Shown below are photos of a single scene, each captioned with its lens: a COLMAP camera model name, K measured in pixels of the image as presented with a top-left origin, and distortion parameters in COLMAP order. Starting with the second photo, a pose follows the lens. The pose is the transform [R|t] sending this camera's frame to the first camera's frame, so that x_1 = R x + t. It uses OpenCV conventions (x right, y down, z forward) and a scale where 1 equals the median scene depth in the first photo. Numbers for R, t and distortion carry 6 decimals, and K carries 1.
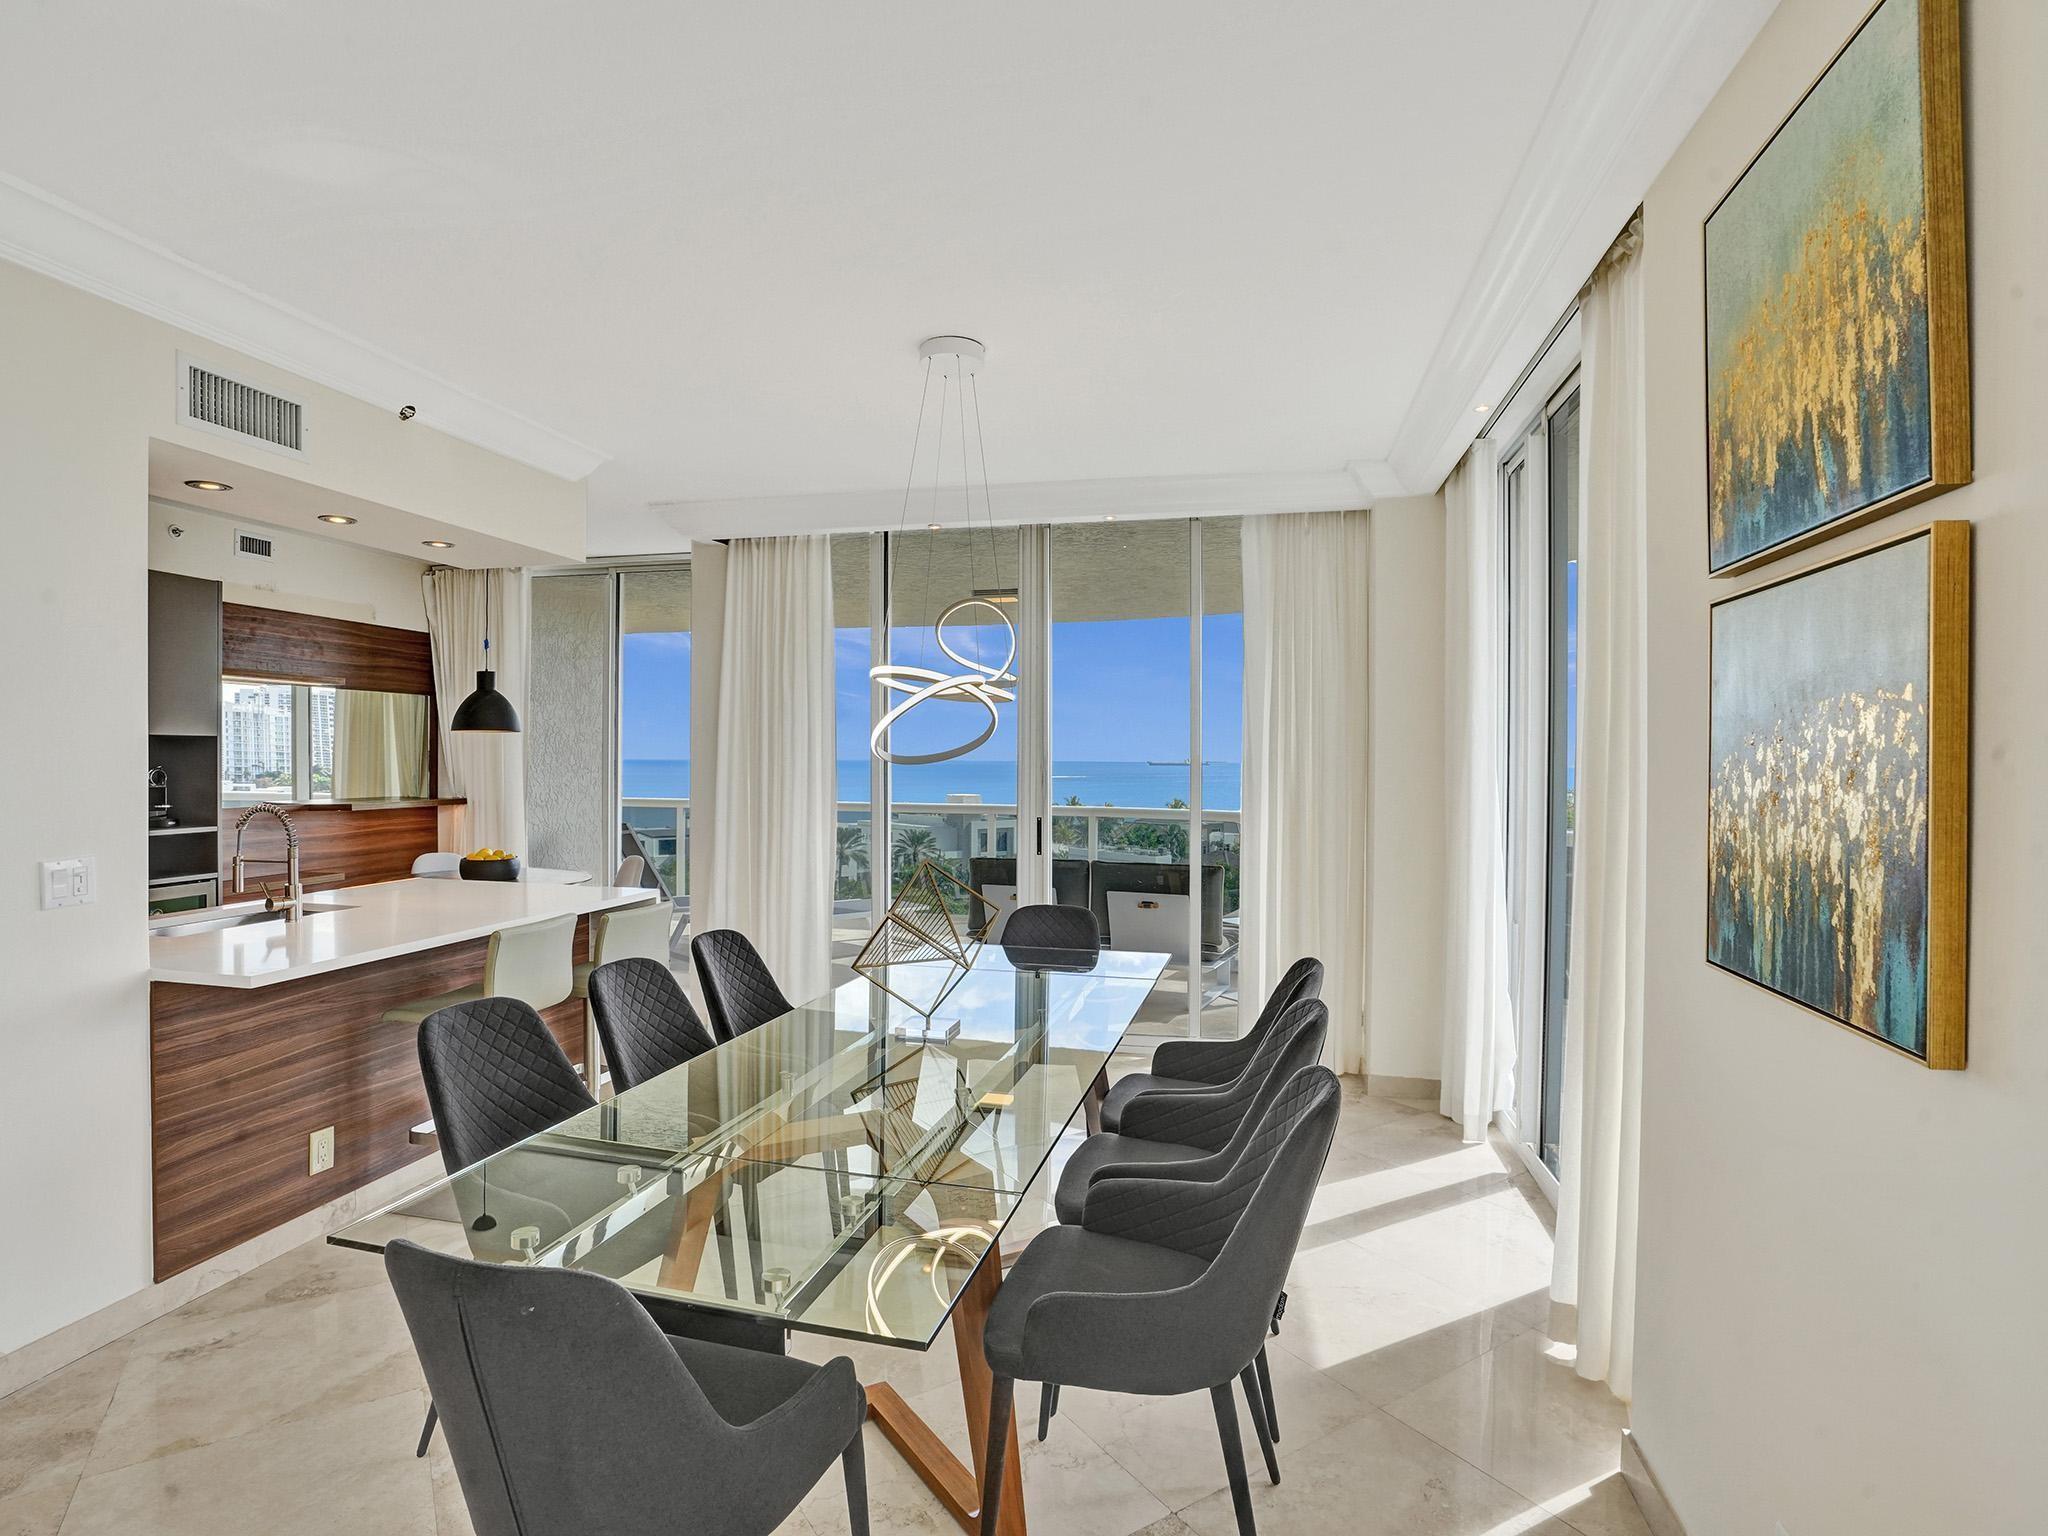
lens RADIAL K [[1079.5, 0, 1020.1], [0, 1079.5, 766.0], [0, 0, 1]] dist [-0.066887, 0.024900]
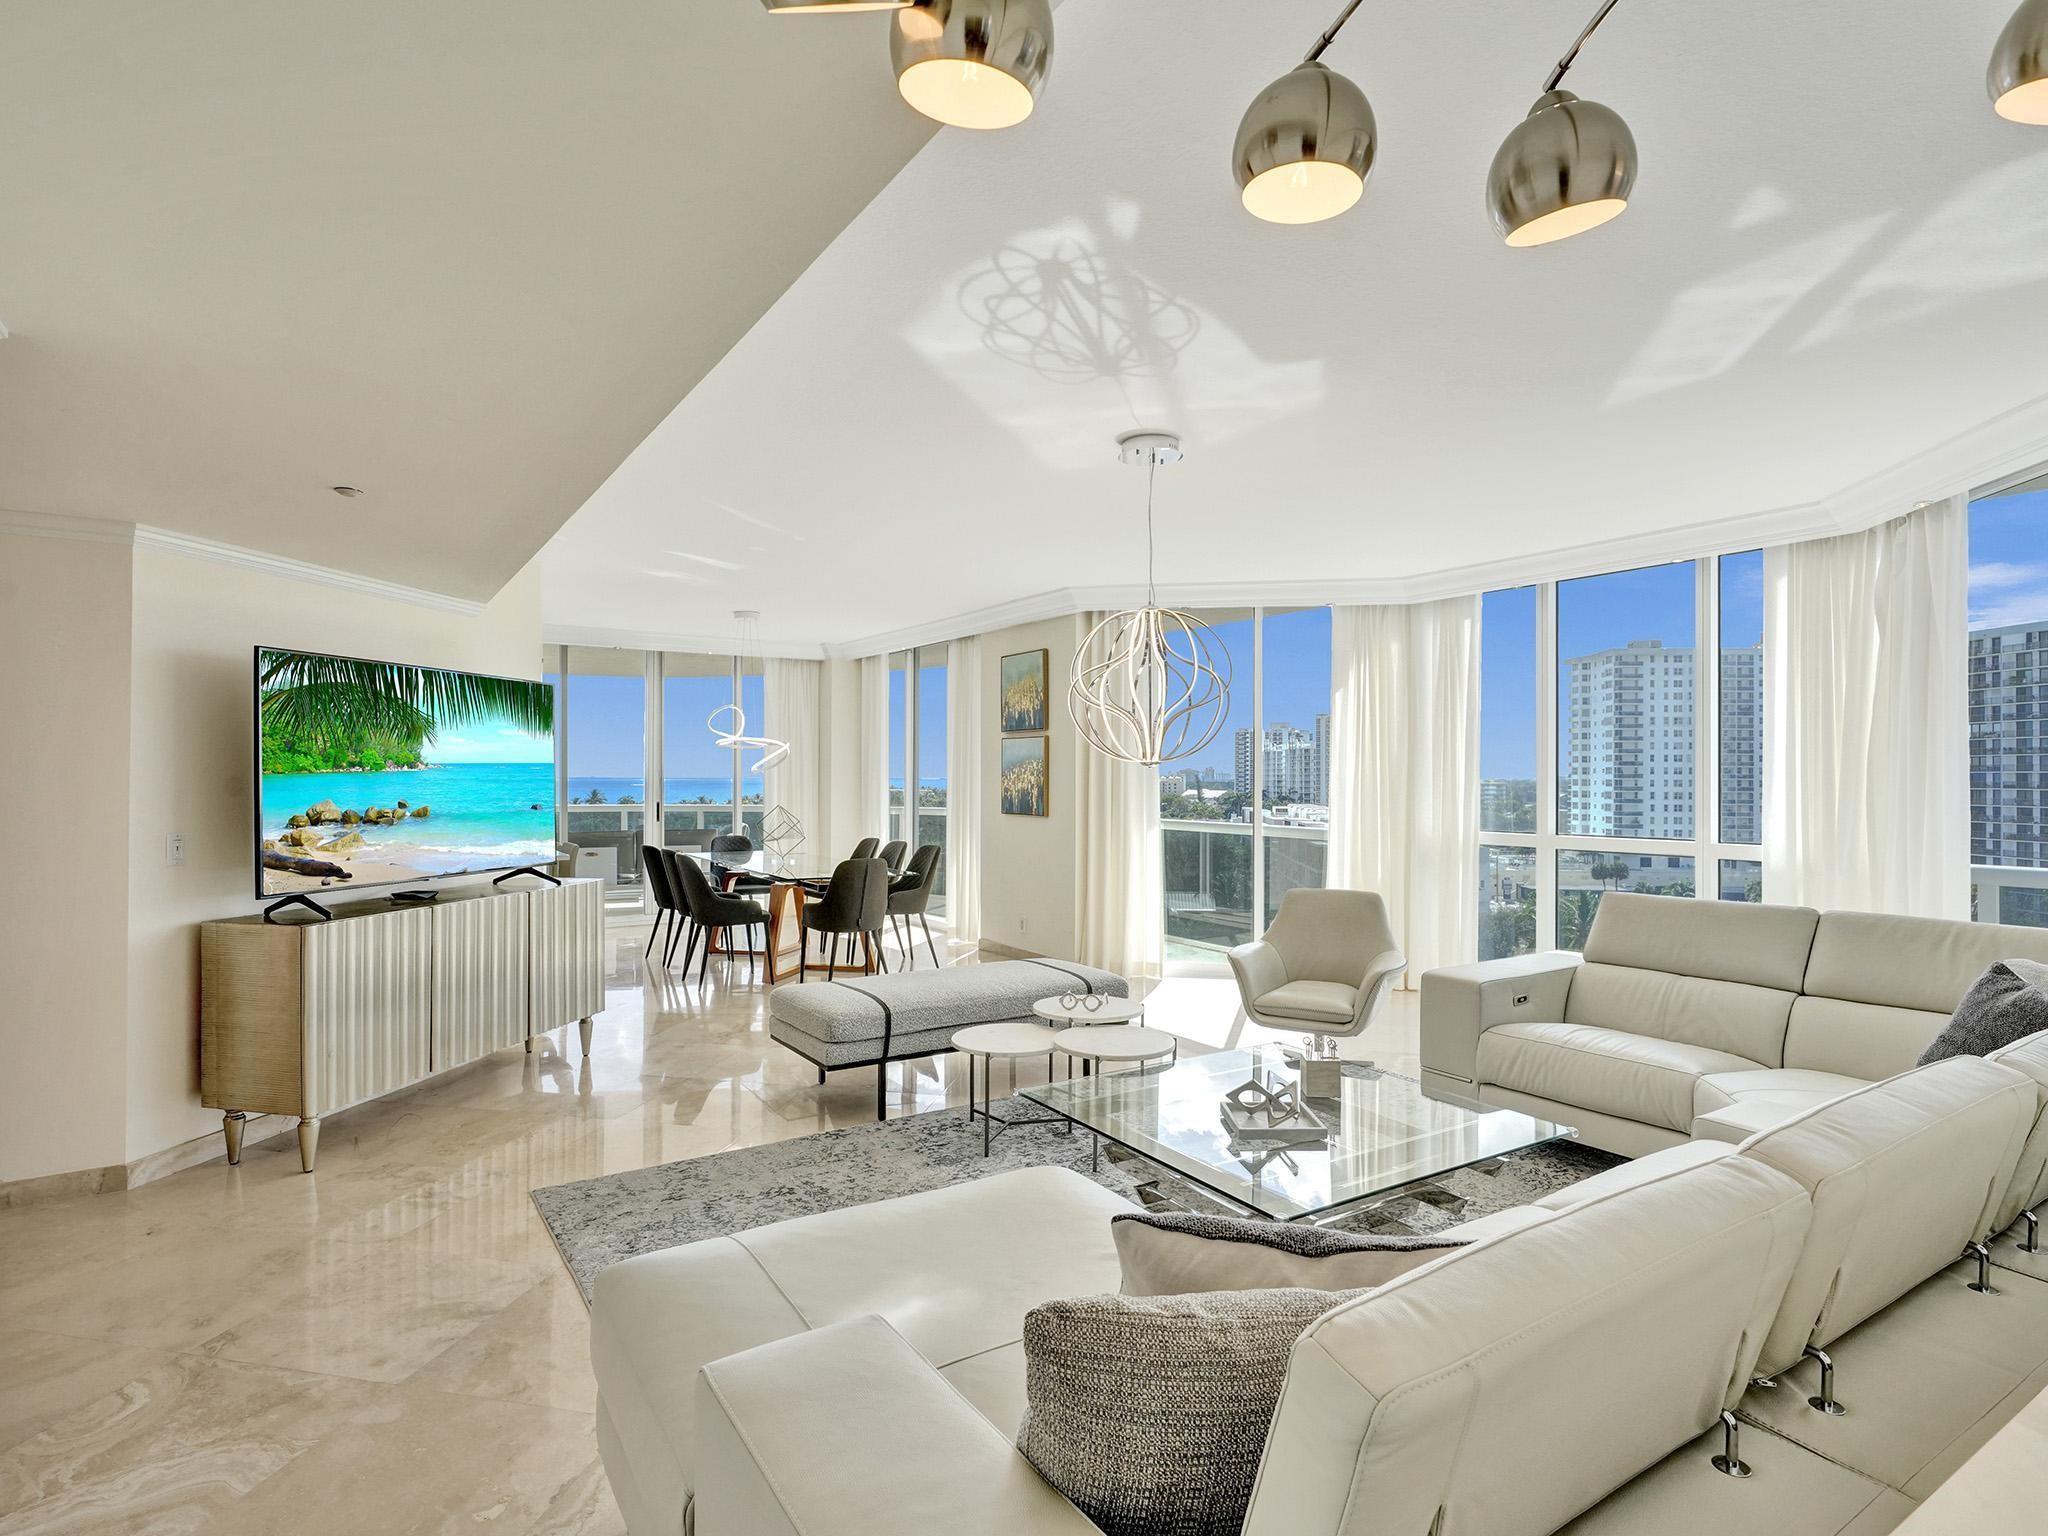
lens RADIAL K [[1079.5, 0, 1014.7], [0, 1079.5, 739.0], [0, 0, 1]] dist [-0.066887, 0.024900]
pose [[0.695114, 0.018121, 0.718671, -1.048355], [0.008418, 0.999409, -0.033342, 0.004944], [-0.718851, 0.029227, 0.694550, -0.909922]]
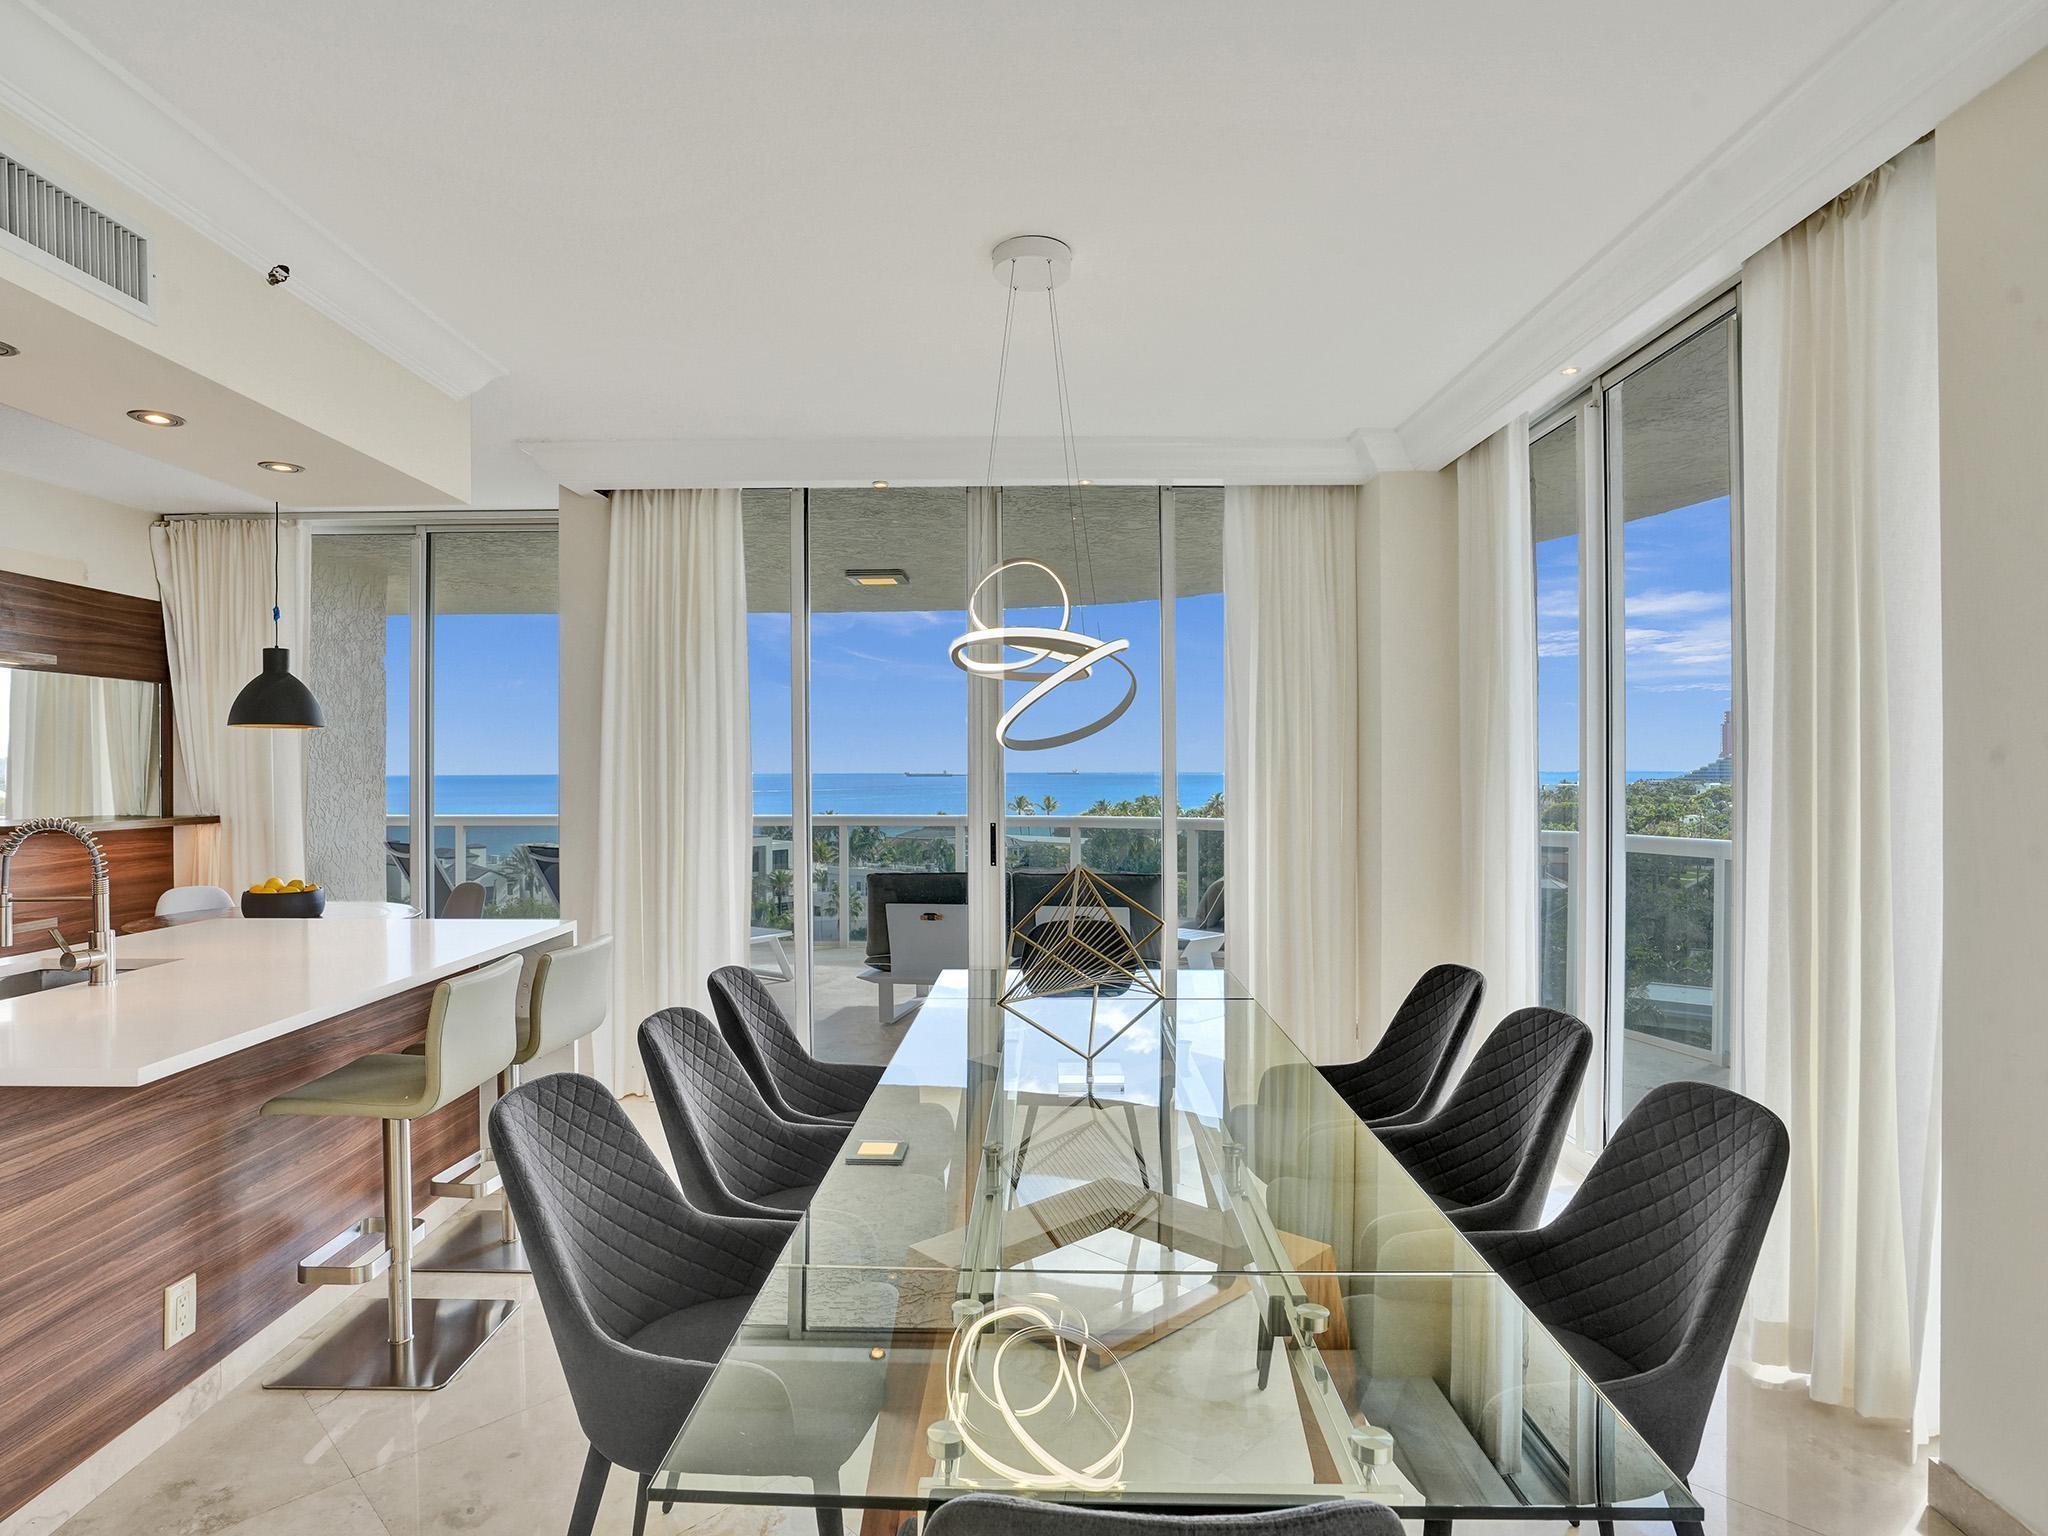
lens RADIAL K [[1139.3, 0, 1037.3], [0, 1139.3, 763.4], [0, 0, 1]] dist [-0.068854, 0.021062]
pose [[0.970641, -0.010068, 0.240322, -0.191858], [0.013101, 0.999853, -0.011030, 0.012961], [-0.240175, 0.013854, 0.970631, 0.105170]]
